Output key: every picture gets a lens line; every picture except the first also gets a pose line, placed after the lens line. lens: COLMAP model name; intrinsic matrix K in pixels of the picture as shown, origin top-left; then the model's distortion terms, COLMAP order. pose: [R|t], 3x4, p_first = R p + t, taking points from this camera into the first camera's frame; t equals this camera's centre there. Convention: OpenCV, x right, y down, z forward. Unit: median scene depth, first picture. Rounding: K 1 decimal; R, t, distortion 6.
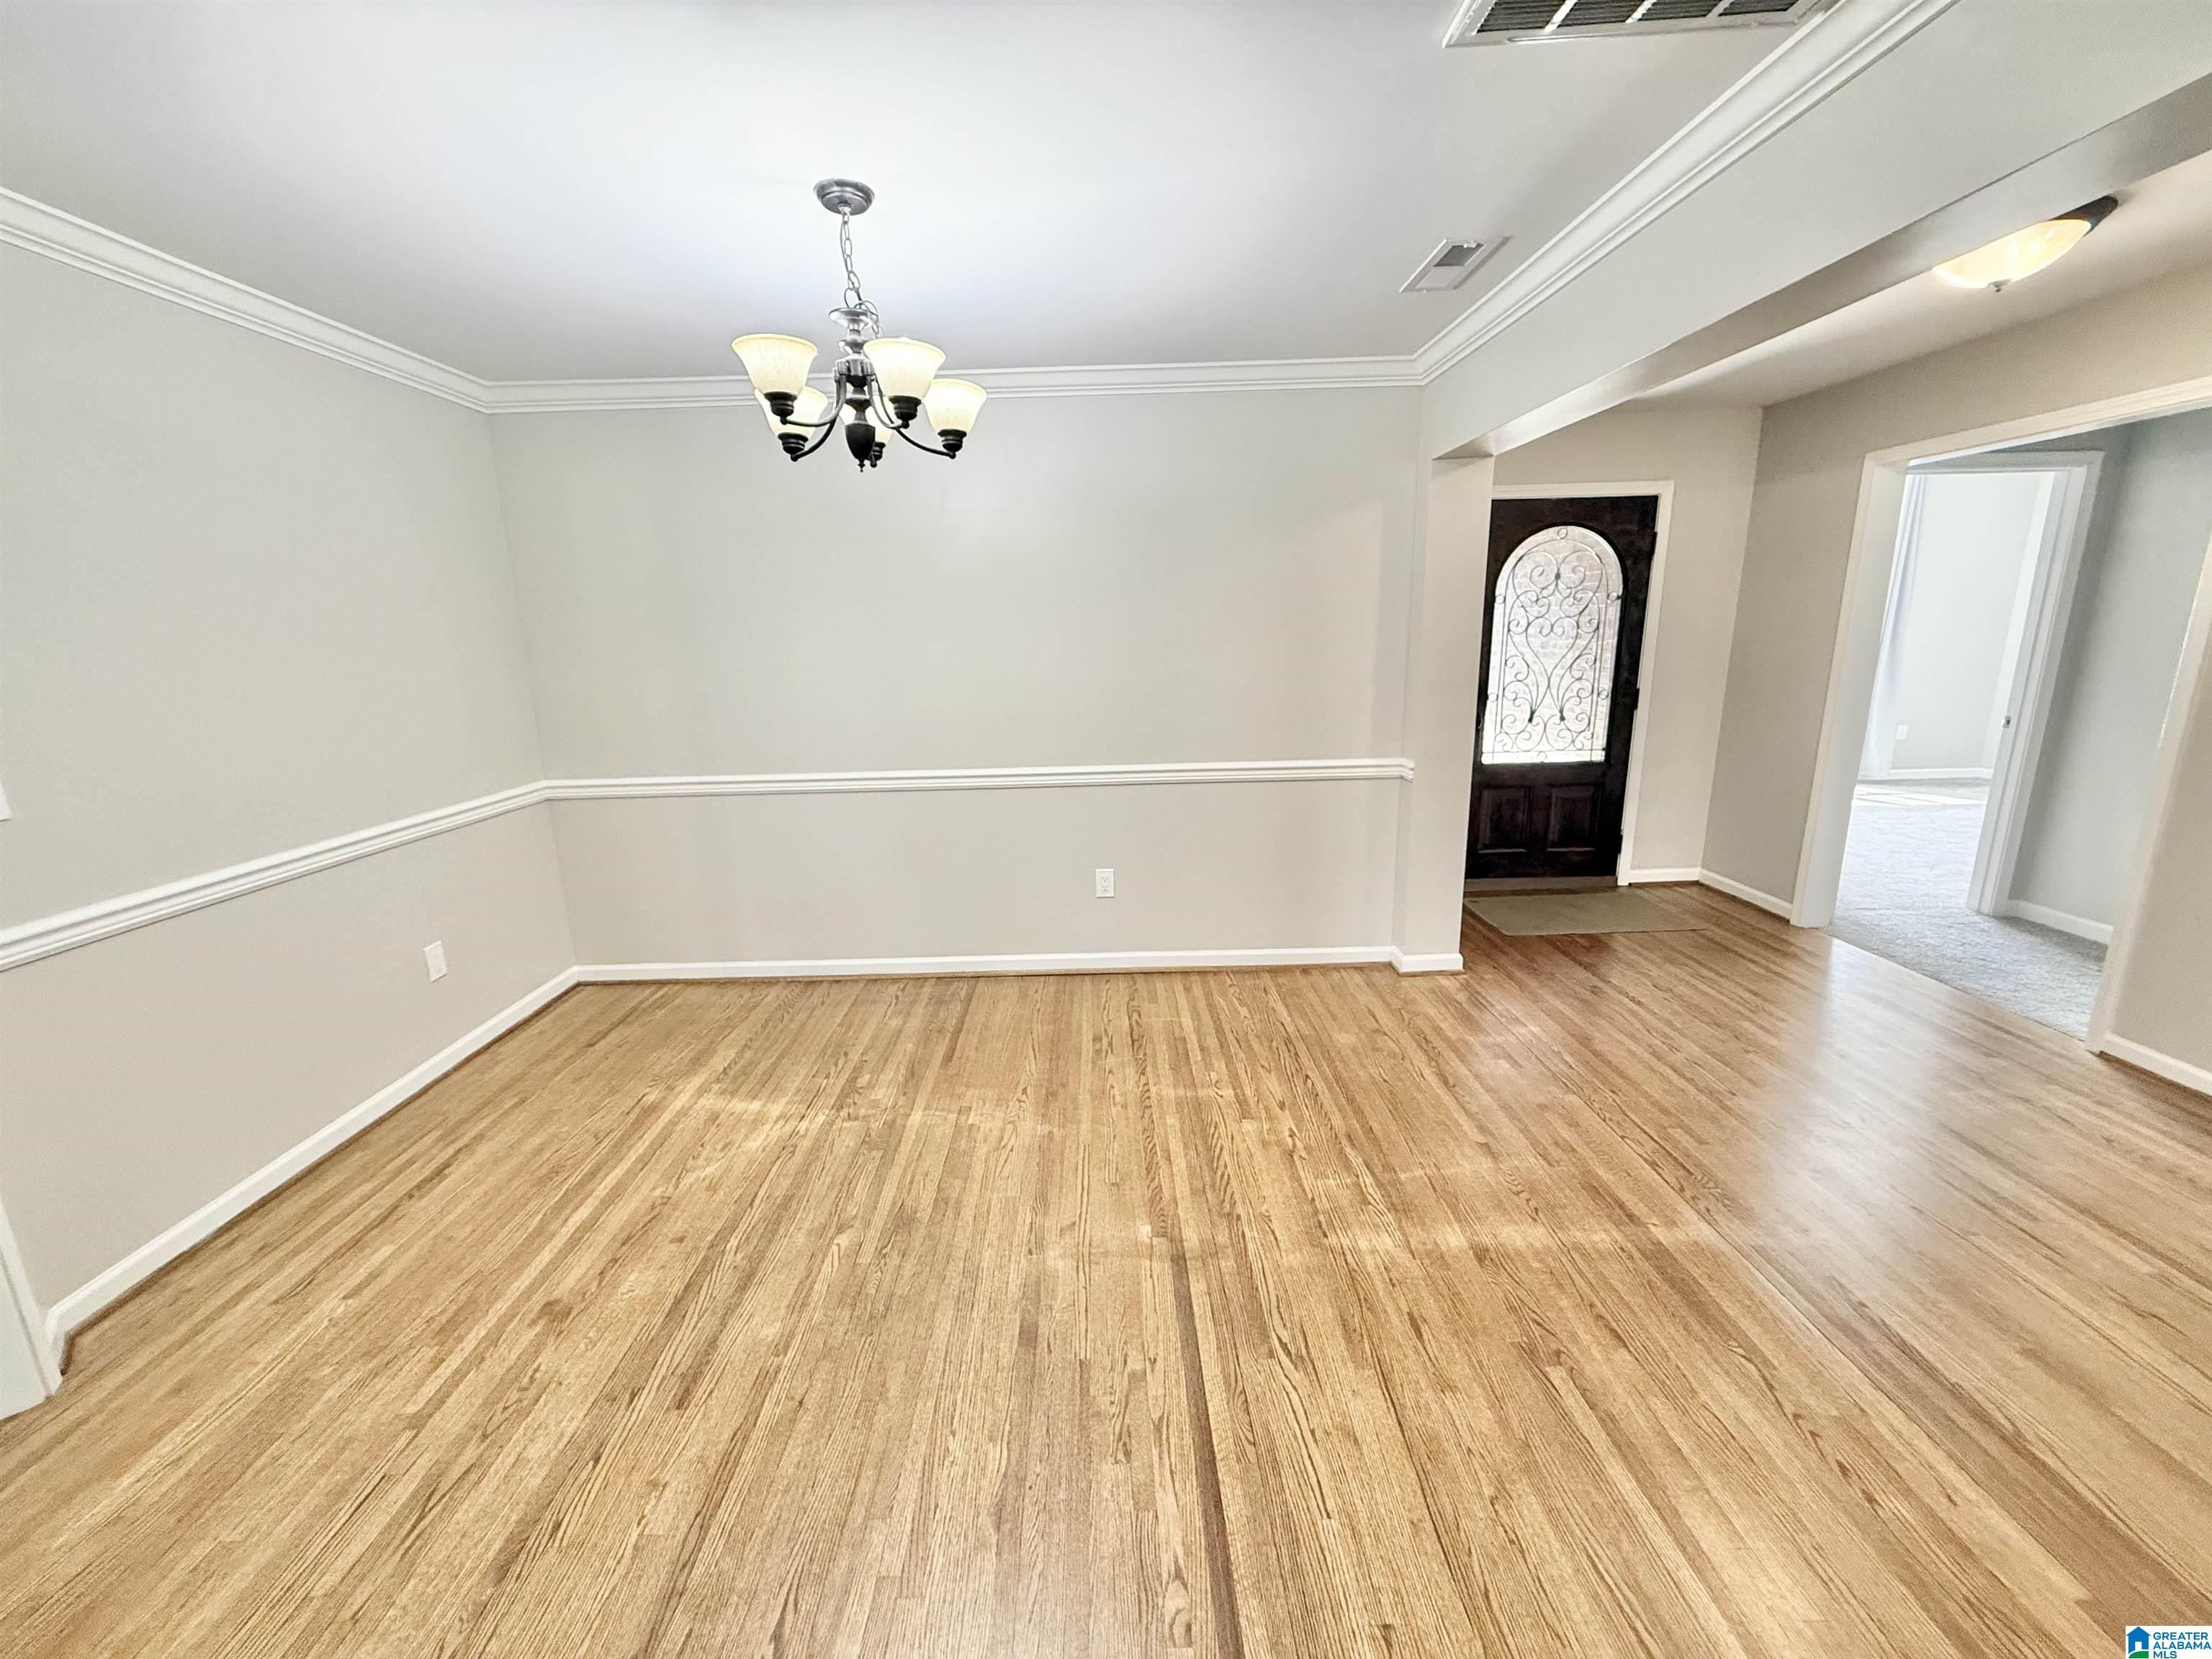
lens RADIAL K [[883.9, 0, 1101.6], [0, 883.9, 824.1], [0, 0, 1]] dist [0.004290, -0.000805]
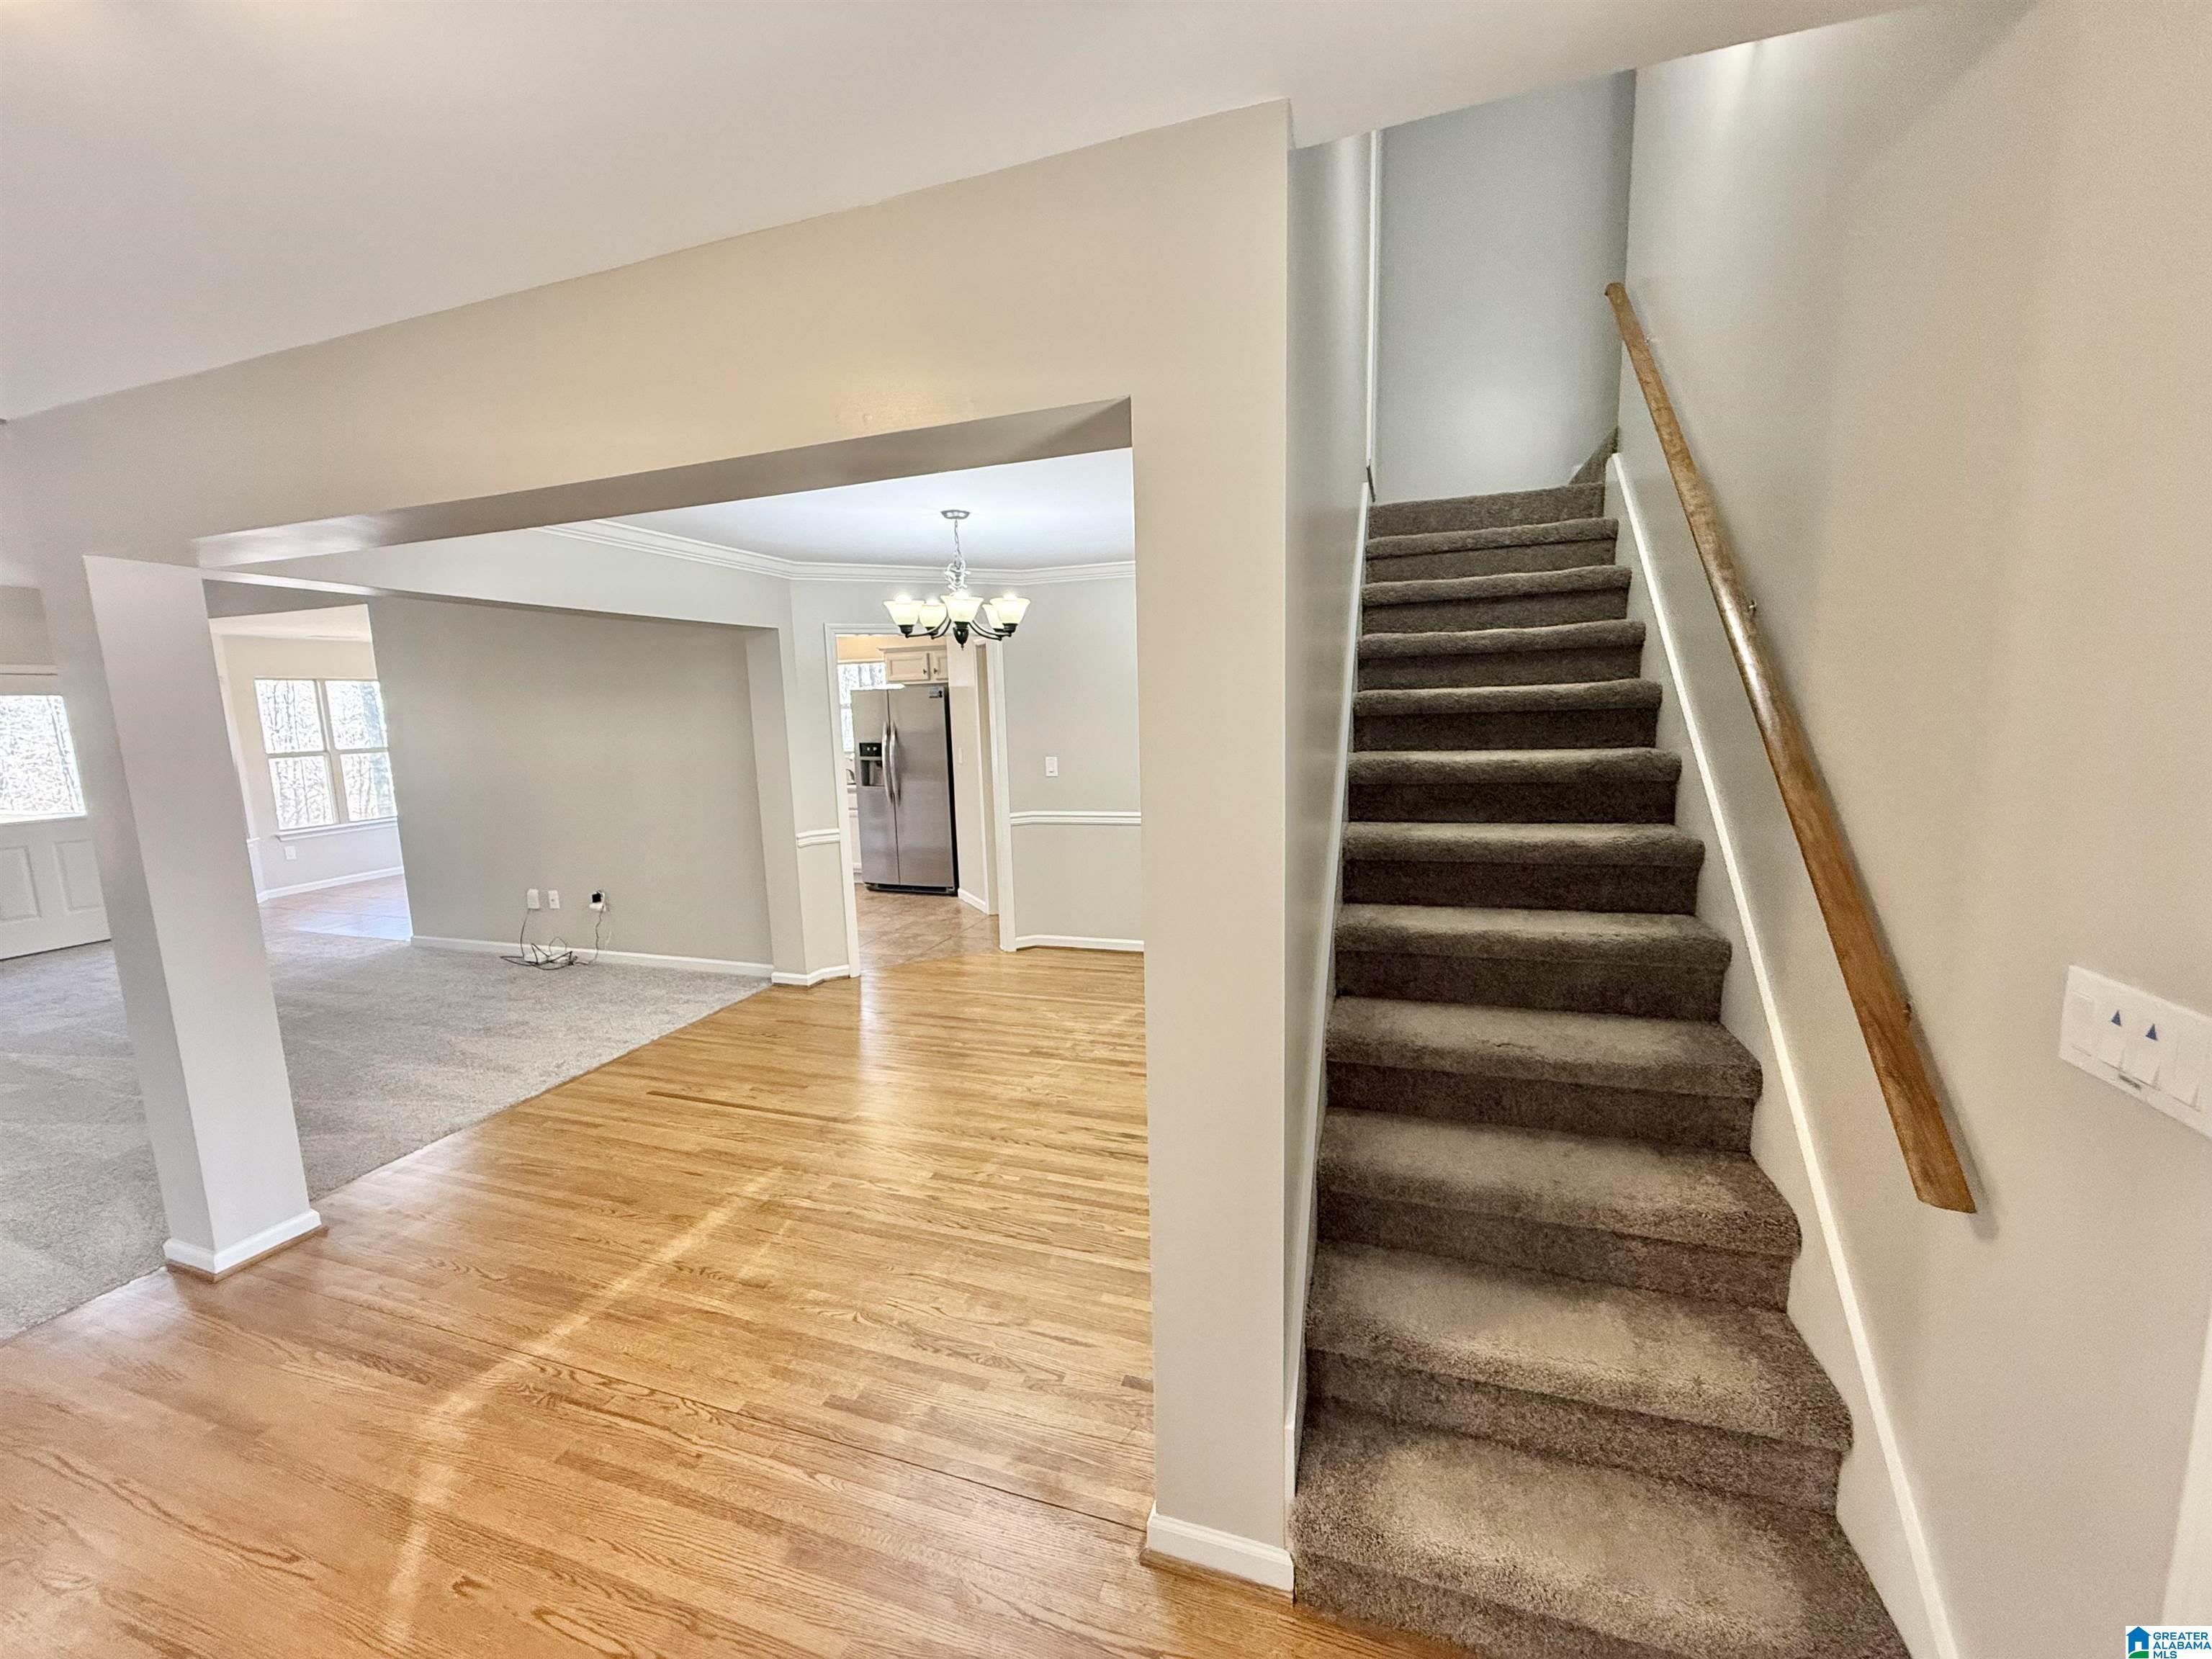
lens RADIAL K [[883.9, 0, 1098.3], [0, 883.9, 829.2], [0, 0, 1]] dist [0.004290, -0.000805]
pose [[-0.334271, 0.169684, -0.927076, 0.692053], [-0.168155, 0.957139, 0.235817, -0.254608], [0.927355, 0.234720, -0.291410, 0.922694]]
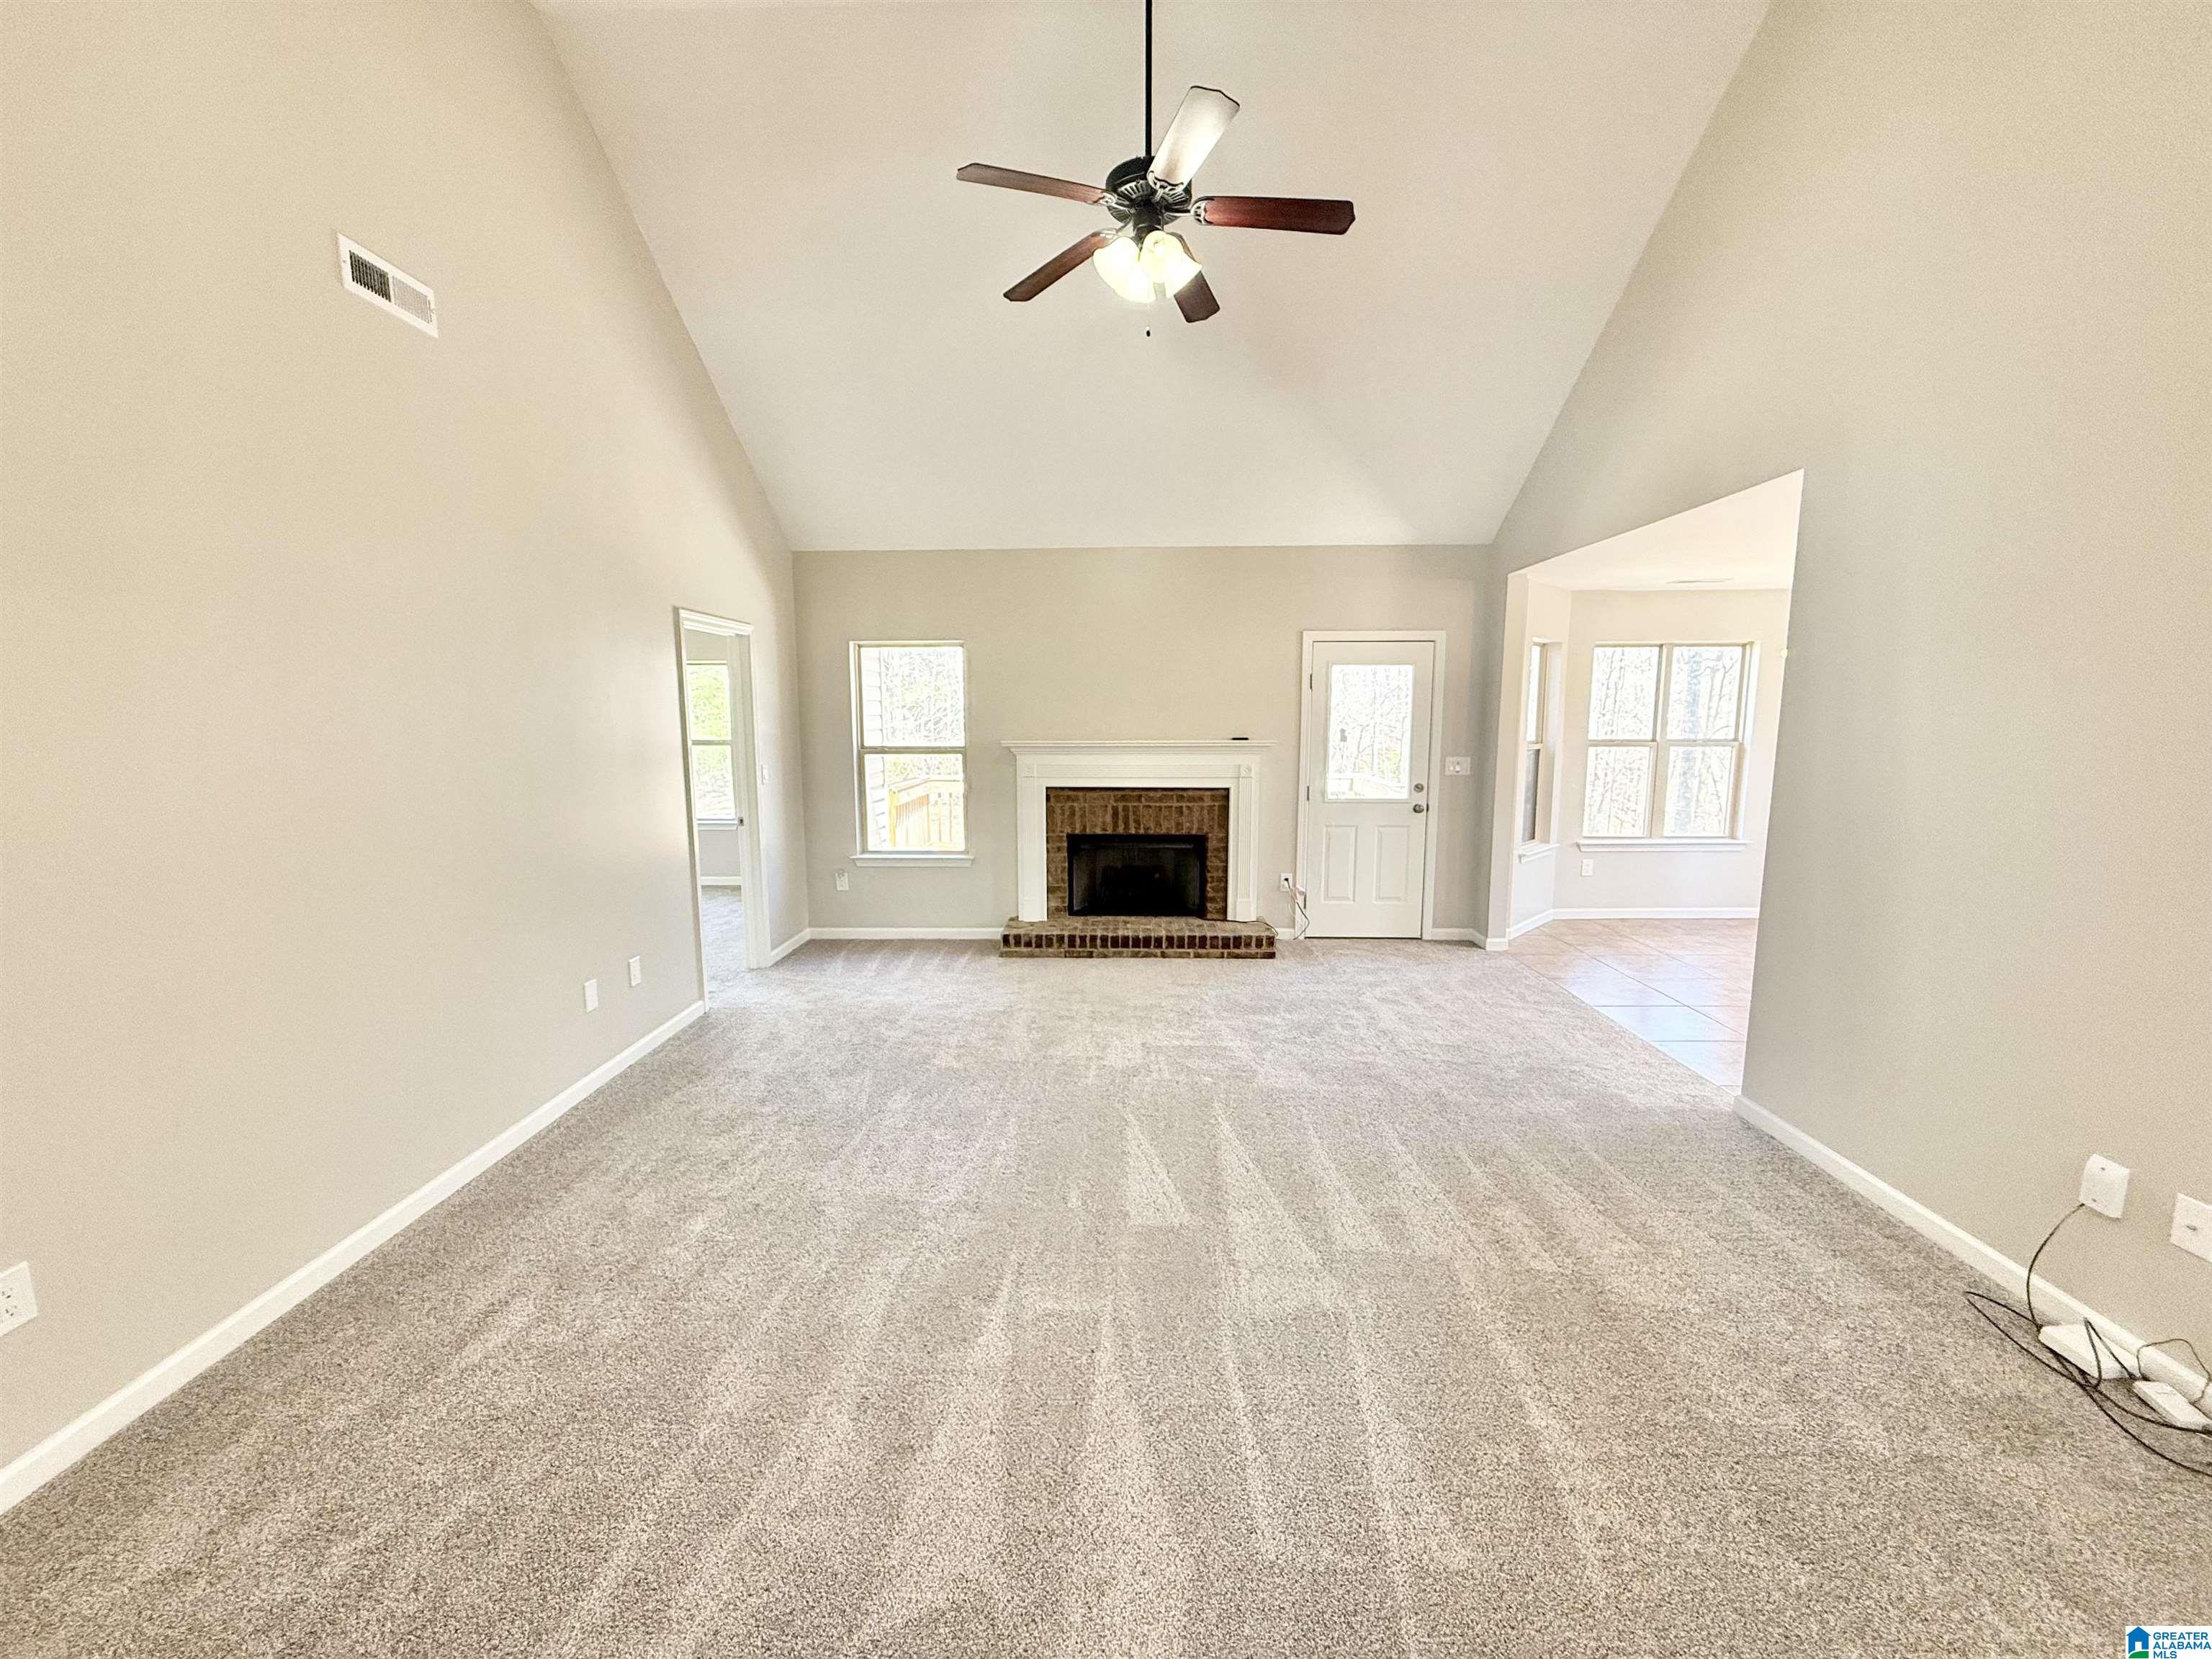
lens RADIAL K [[883.9, 0, 1098.0], [0, 883.9, 827.3], [0, 0, 1]] dist [0.004290, -0.000805]
pose [[-0.999148, 0.023681, 0.033794, 0.255183], [0.033793, 0.939557, 0.340721, -0.050852], [-0.023683, 0.341573, -0.939557, 0.107705]]
